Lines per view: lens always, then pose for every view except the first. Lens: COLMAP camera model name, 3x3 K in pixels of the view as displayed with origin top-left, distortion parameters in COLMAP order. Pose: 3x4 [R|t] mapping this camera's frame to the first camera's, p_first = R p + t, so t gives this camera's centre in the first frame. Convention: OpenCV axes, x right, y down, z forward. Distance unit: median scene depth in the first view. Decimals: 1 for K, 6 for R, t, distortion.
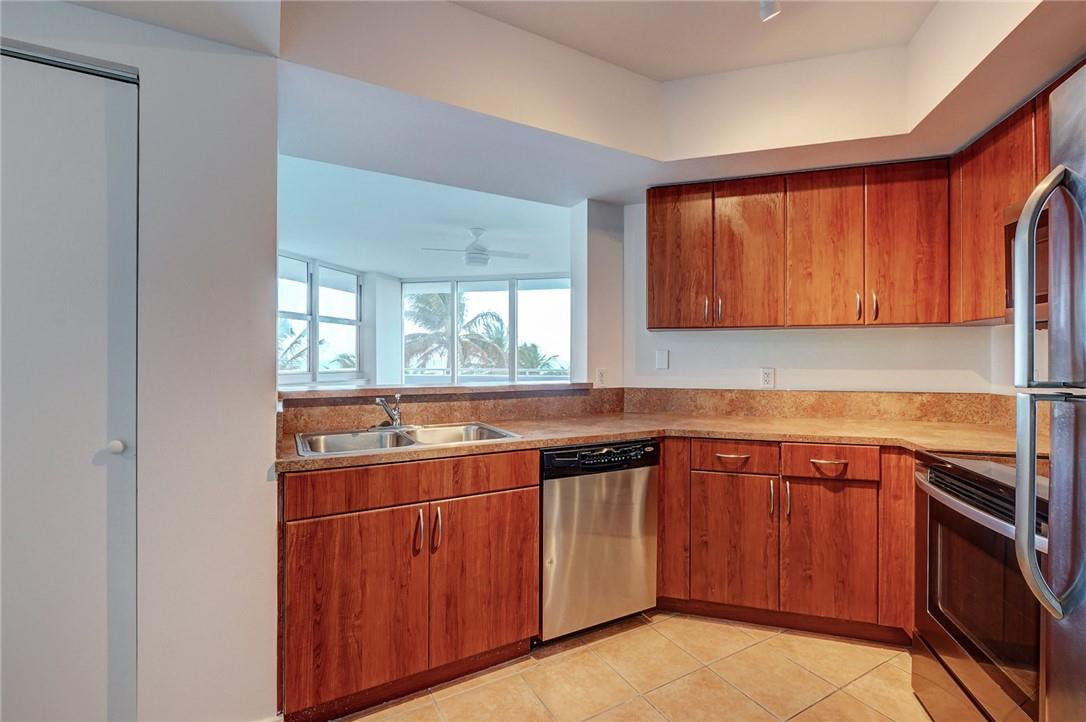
lens RADIAL K [[473.5, 0, 542.1], [0, 473.5, 357.3], [0, 0, 1]] dist [-0.002489, -0.001121]
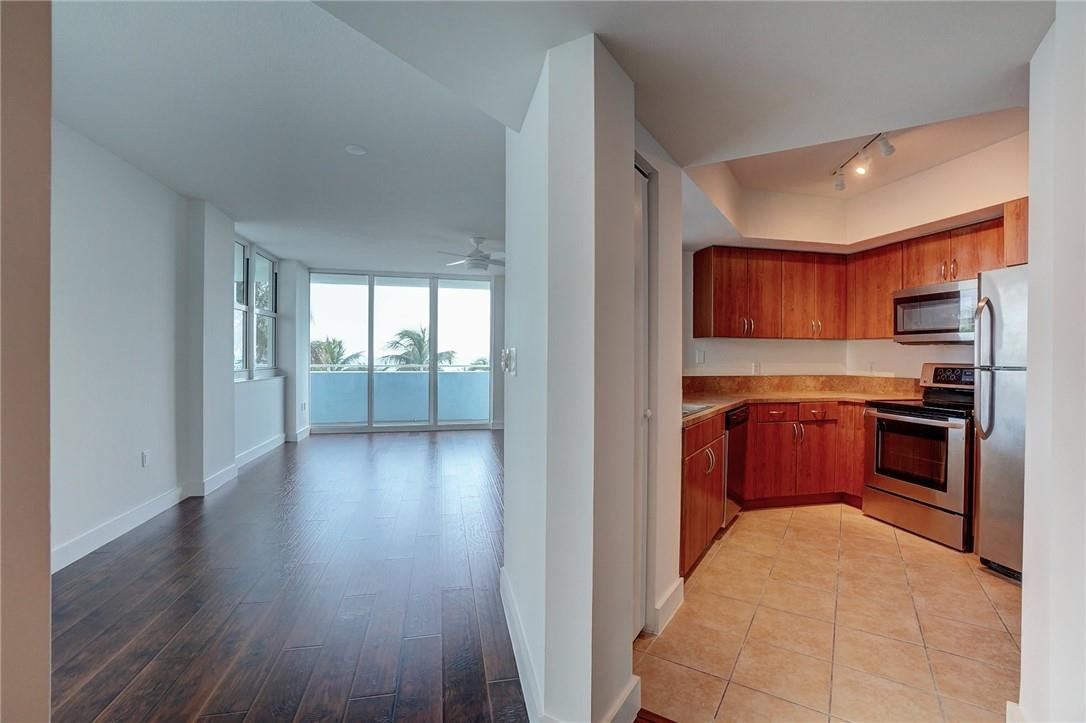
lens RADIAL K [[488.1, 0, 539.2], [0, 488.1, 357.6], [0, 0, 1]] dist [-0.073364, 0.033316]
pose [[0.881552, 0.003039, 0.472076, -1.179541], [-0.007314, 0.999947, 0.007220, -0.000905], [-0.472030, -0.009817, 0.881528, -0.142866]]
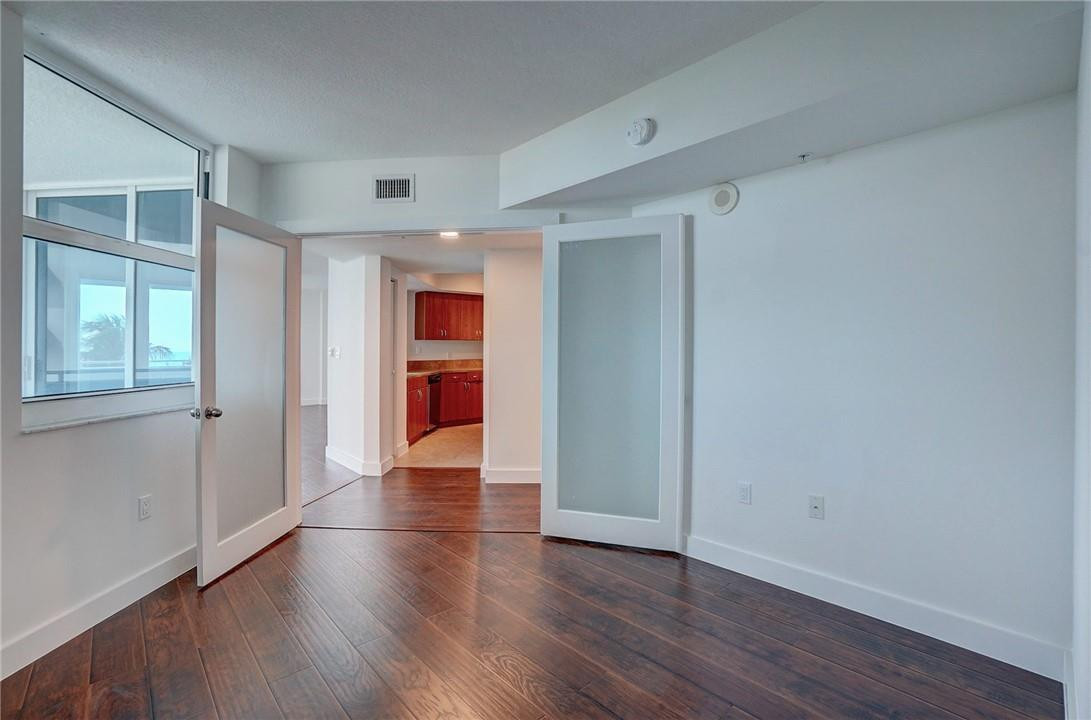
lens RADIAL K [[488.3, 0, 572.0], [0, 488.3, 348.7], [0, 0, 1]] dist [-0.052202, -0.000305]
pose [[0.459245, 0.001908, 0.888308, -2.354078], [-0.005115, 0.999987, 0.000497, -0.010725], [-0.888295, -0.004772, 0.459248, -1.385047]]
